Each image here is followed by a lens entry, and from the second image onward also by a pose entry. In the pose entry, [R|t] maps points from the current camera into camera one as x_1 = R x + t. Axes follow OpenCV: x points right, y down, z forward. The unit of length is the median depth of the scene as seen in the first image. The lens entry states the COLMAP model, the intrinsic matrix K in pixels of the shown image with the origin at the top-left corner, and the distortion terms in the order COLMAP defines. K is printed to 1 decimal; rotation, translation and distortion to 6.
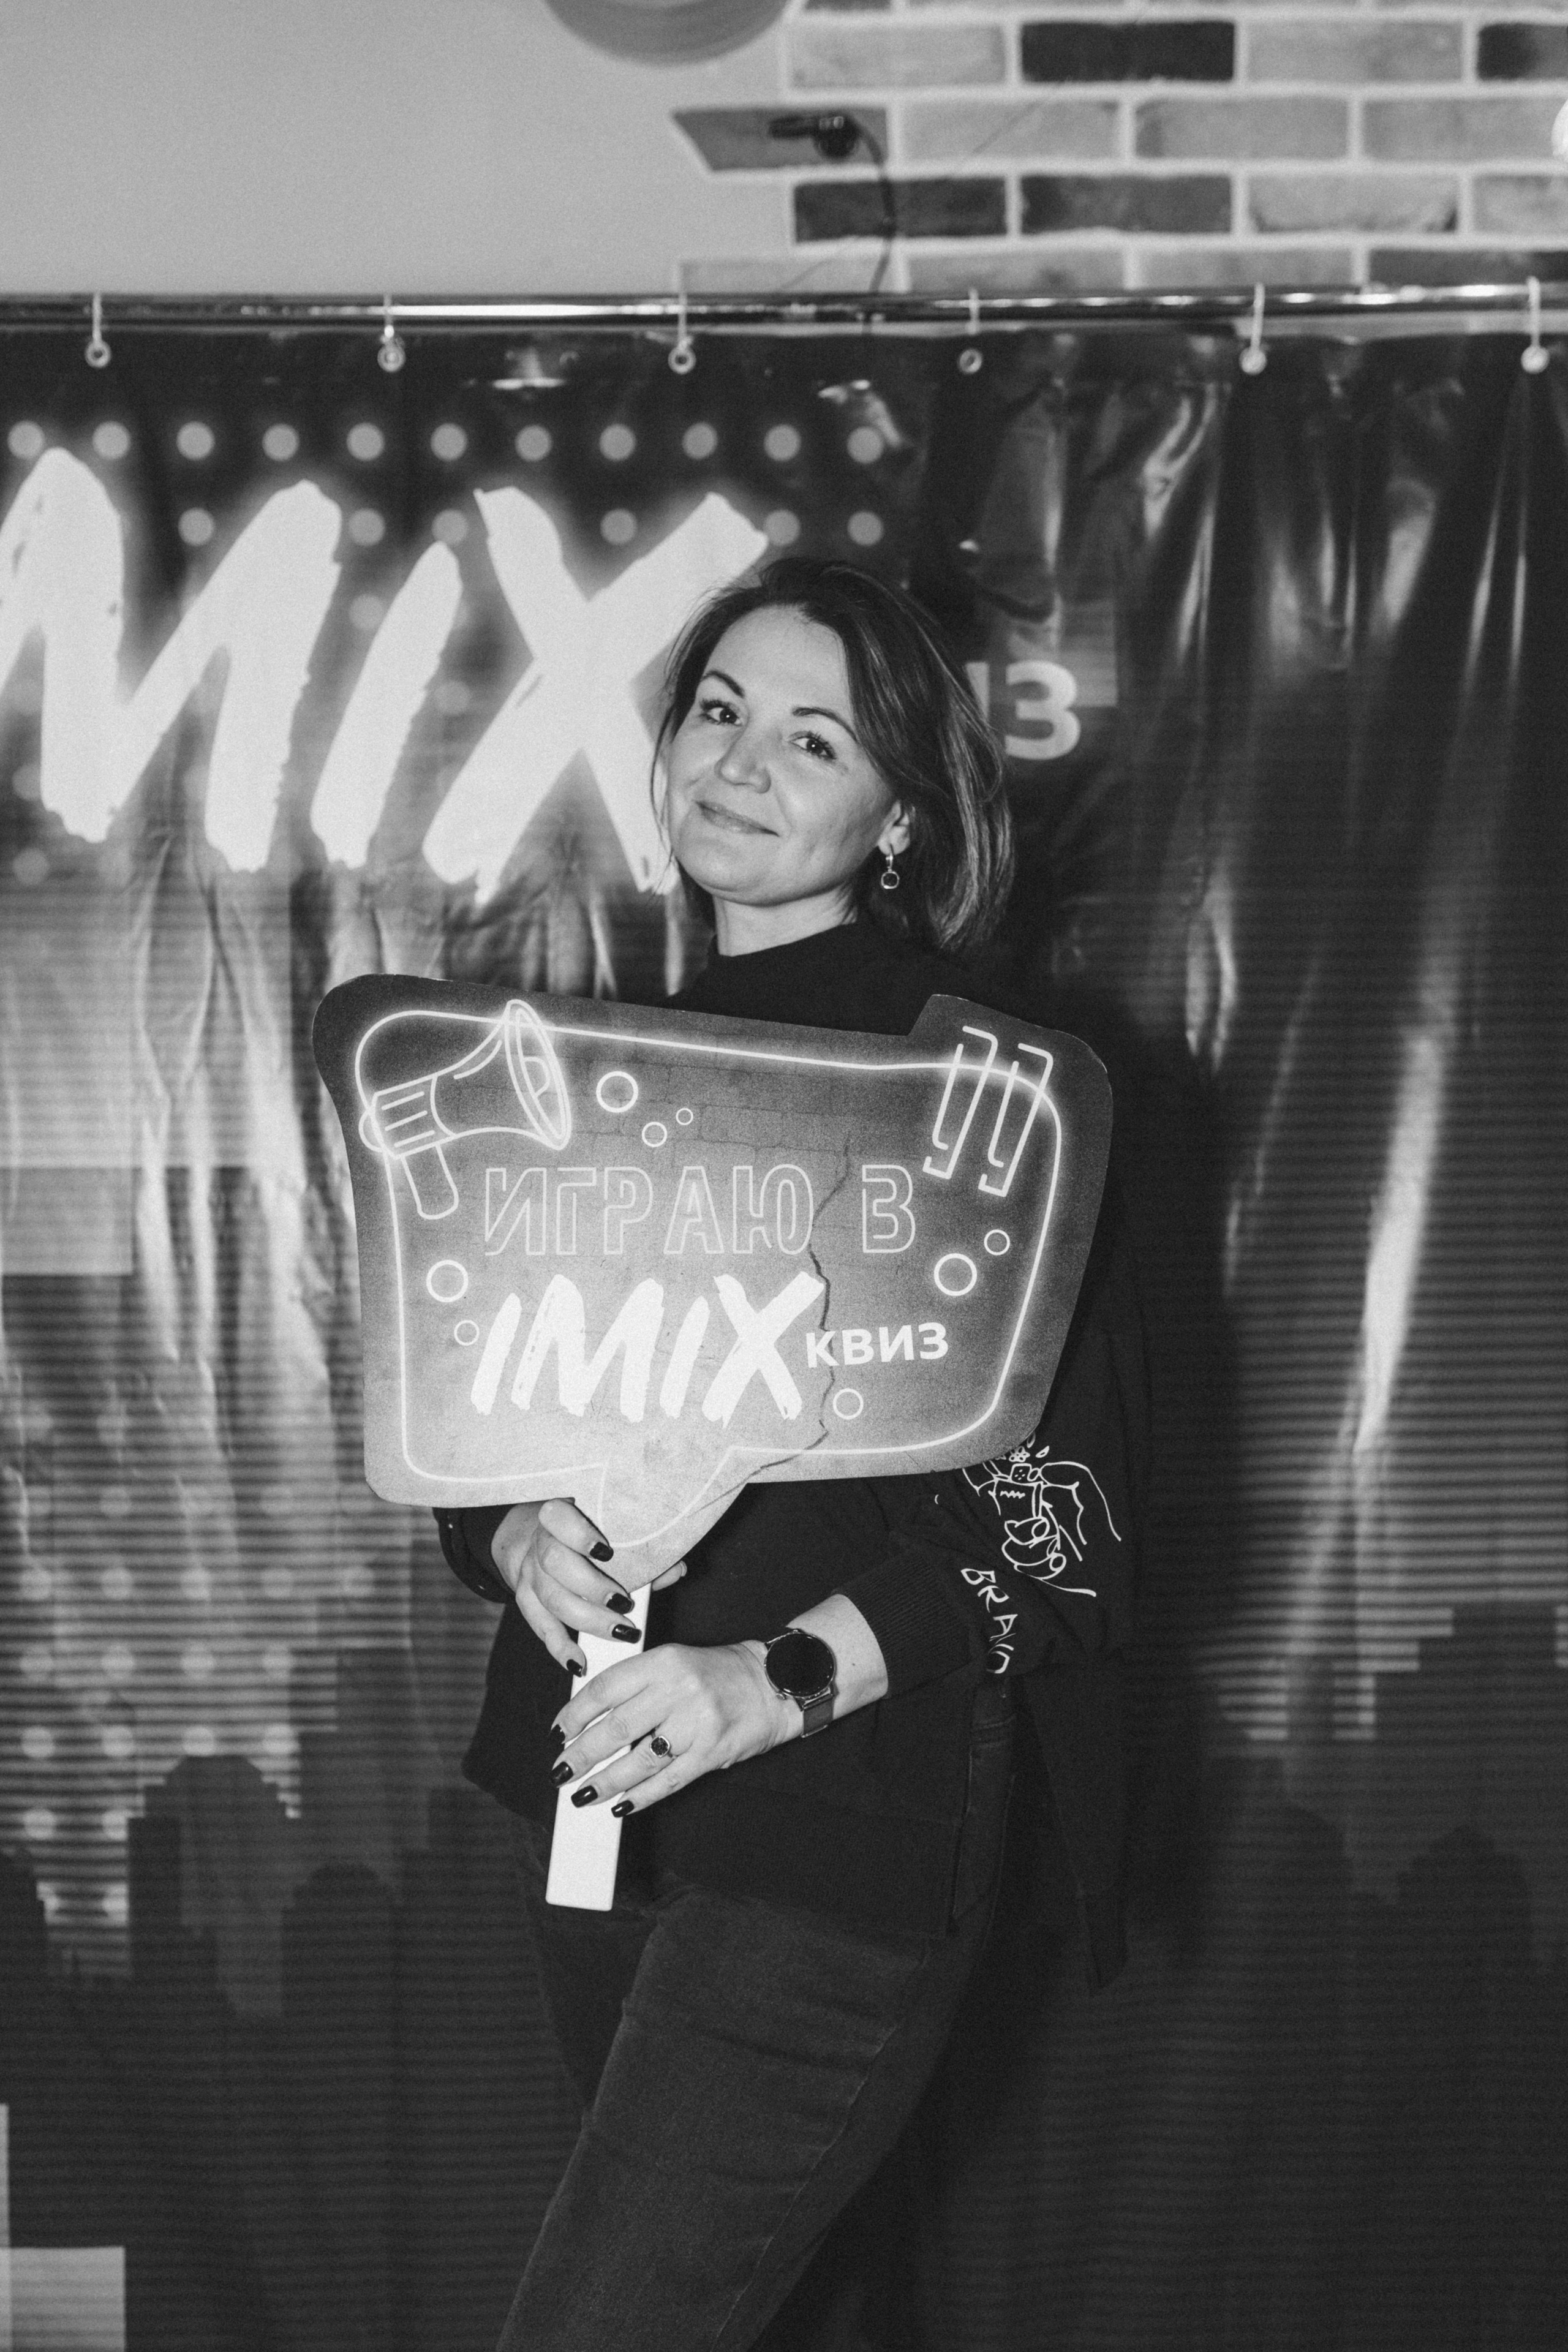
lens RADIAL K [[2318.8, 0, 783.6], [0, 2318.8, 1178.9], [0, 0, 1]] dist [0.000129, 0.000000]
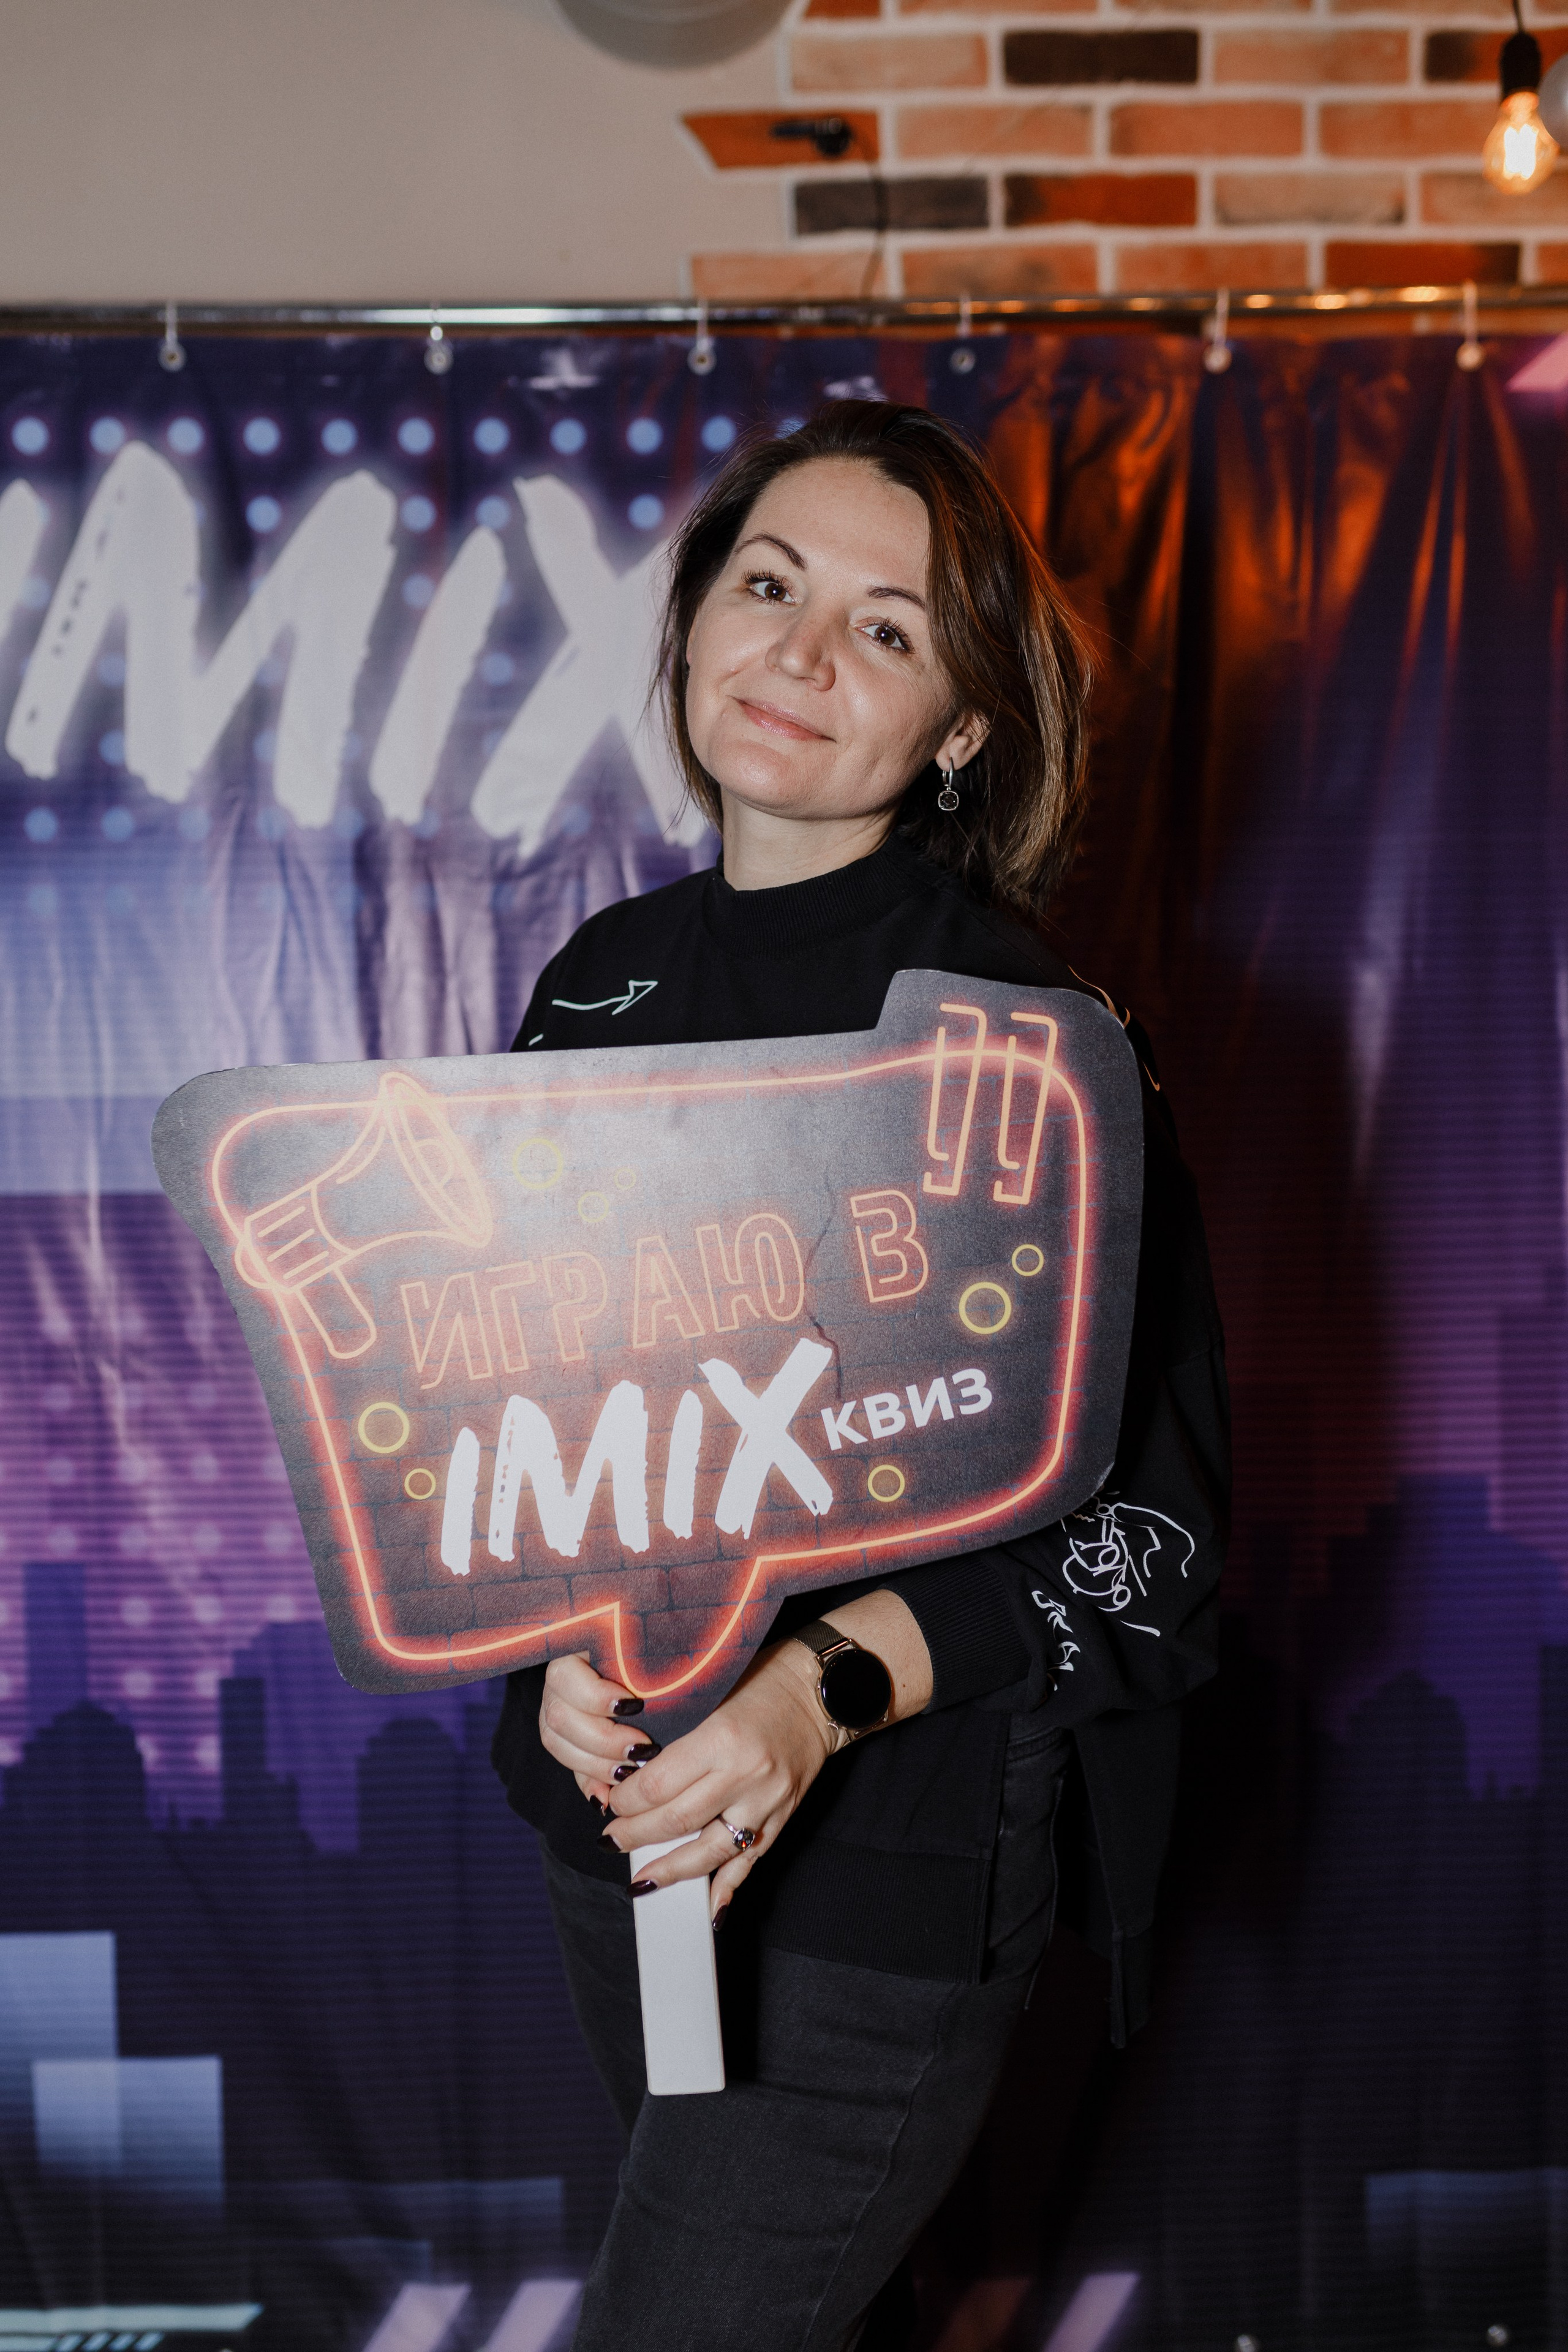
lens RADIAL K [[2318.8, 0, 795.8], [0, 2318.8, 1179.7], [0, 0, 1]] dist [0.000129, 0.000000]
pose [[0.999841, -0.008417, 0.015709, -0.019636], [0.007977, 0.999581, 0.027836, 0.006771], [-0.015937, -0.027706, 0.999489, -0.115930]]
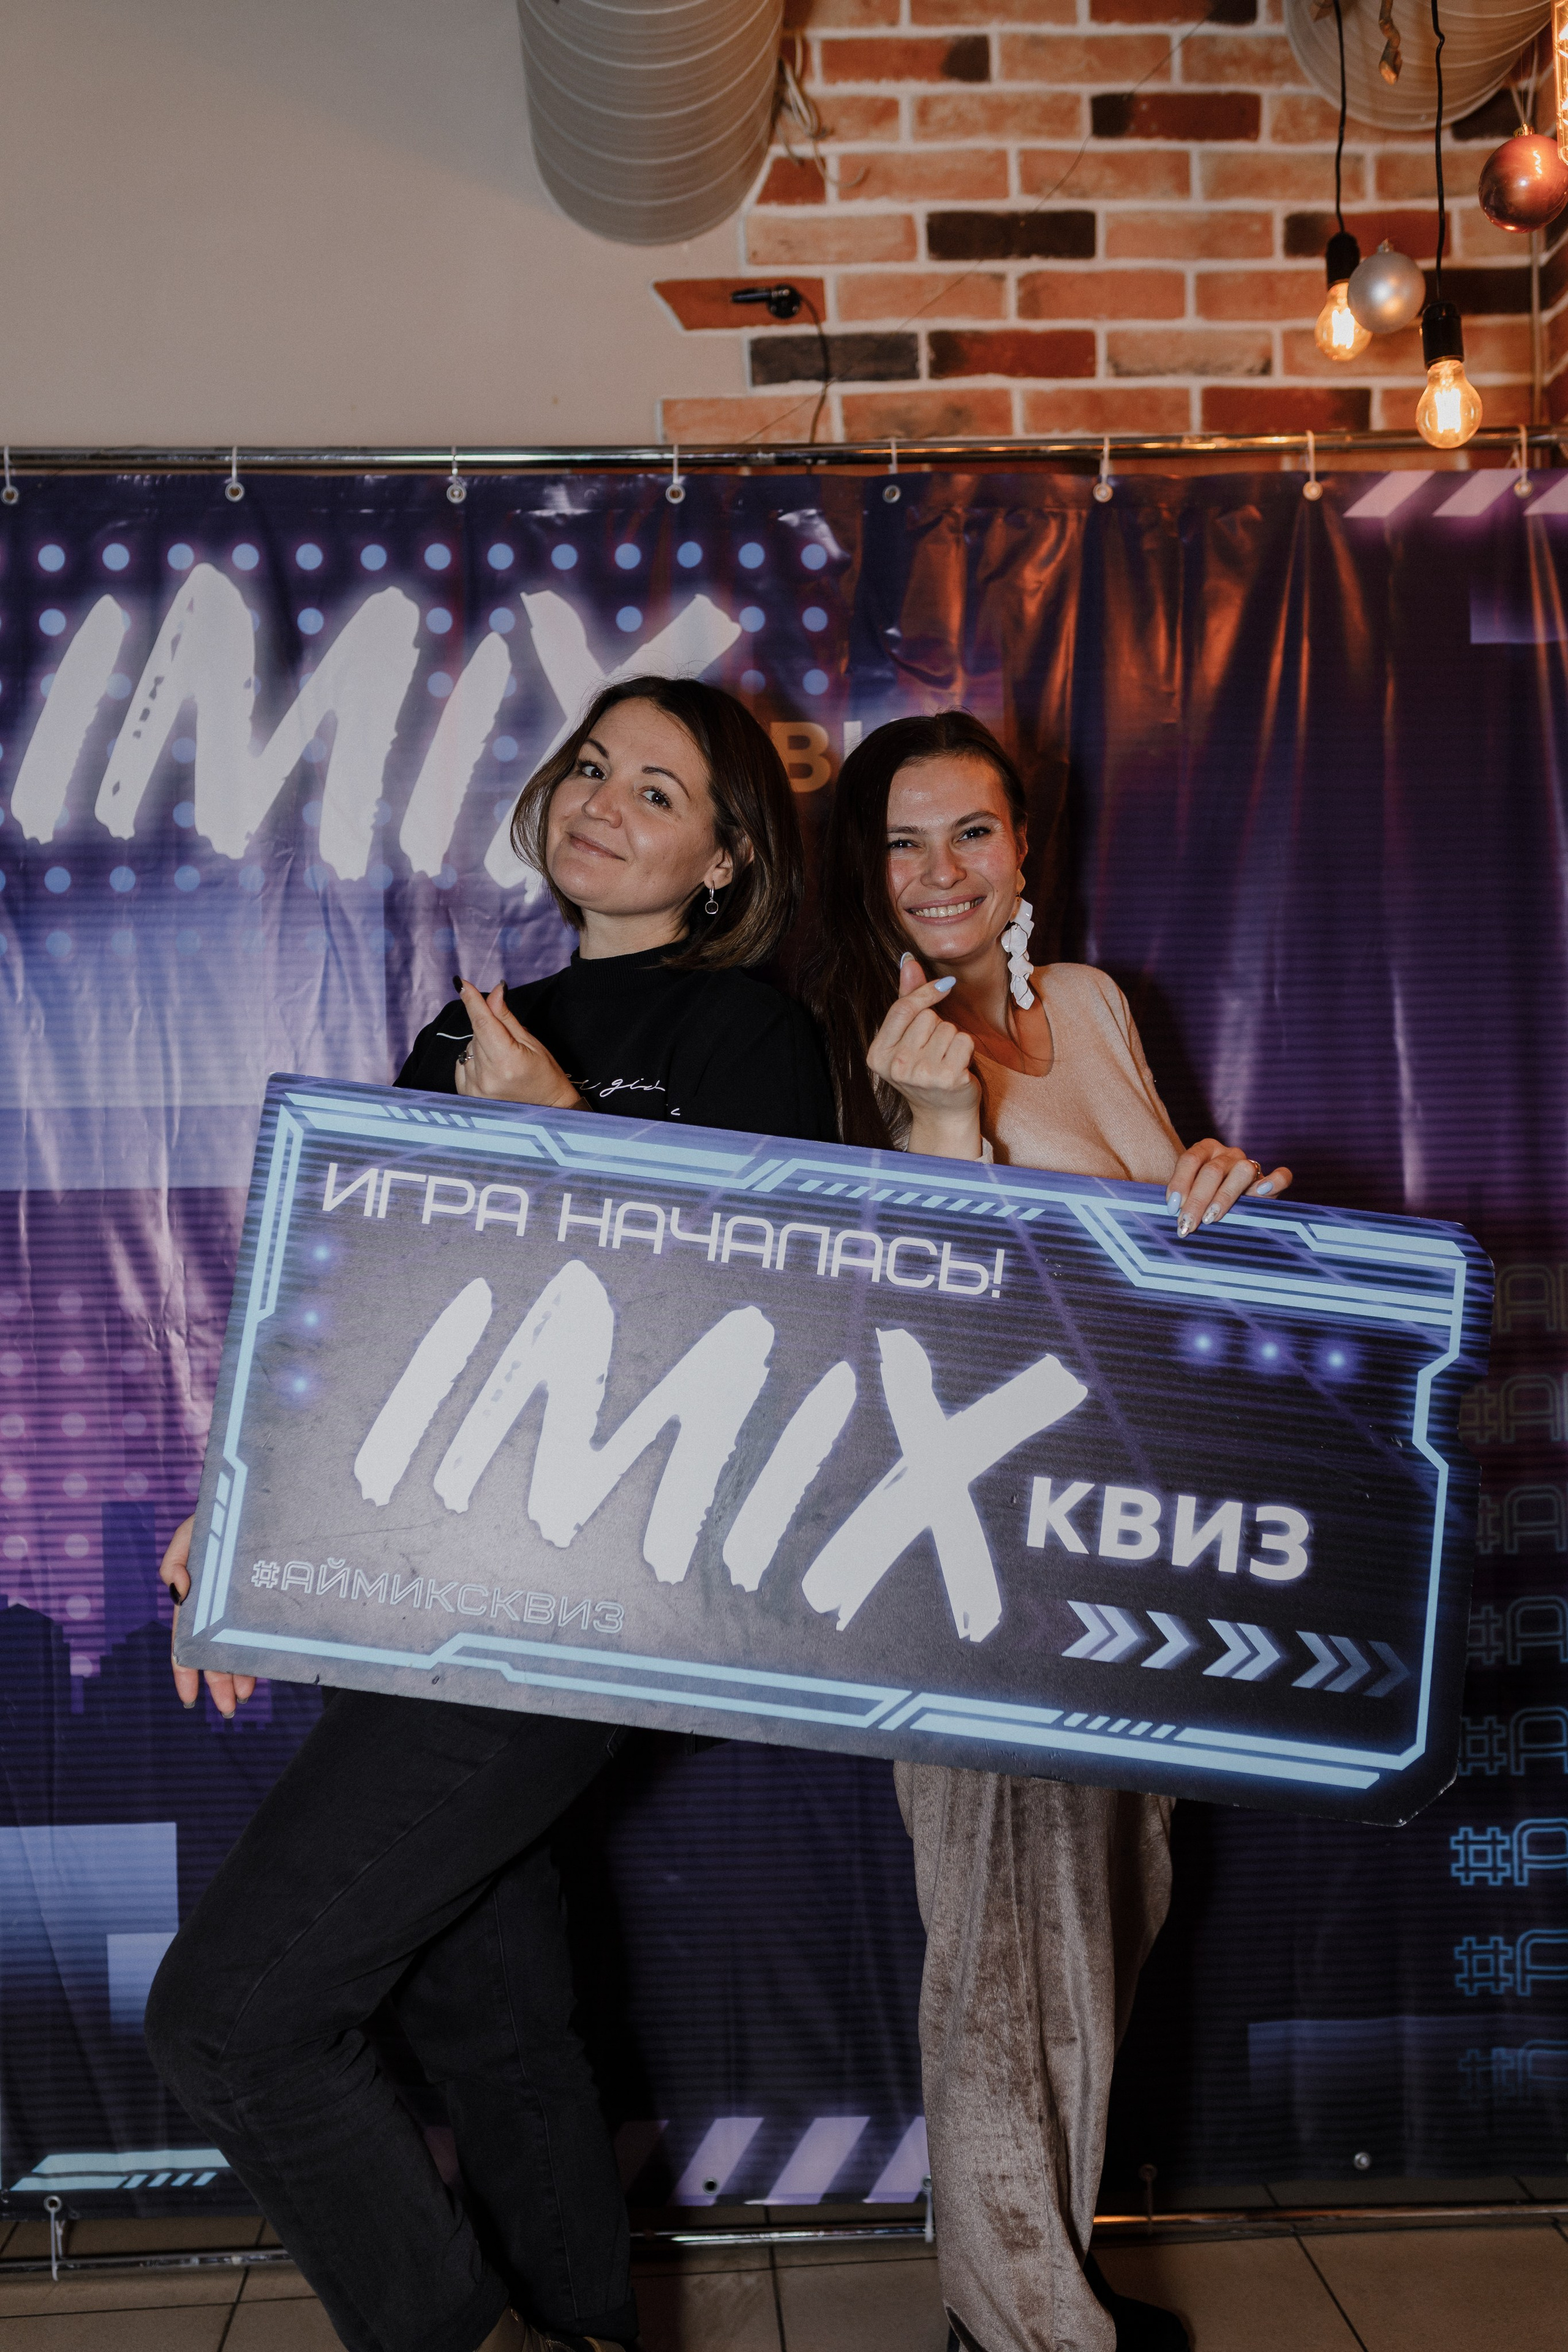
lens RADIAL K [[2318.8, 0, 788.0], [0, 2318.8, 1187.5], [0, 0, 1]] dist [0.000129, 0.000000]
pose [[0.999399, -0.012779, 0.032208, -0.027229], [0.013121, 0.999859, -0.010438, 0.059362], [-0.032071, 0.010855, 0.999427, -0.327301]]
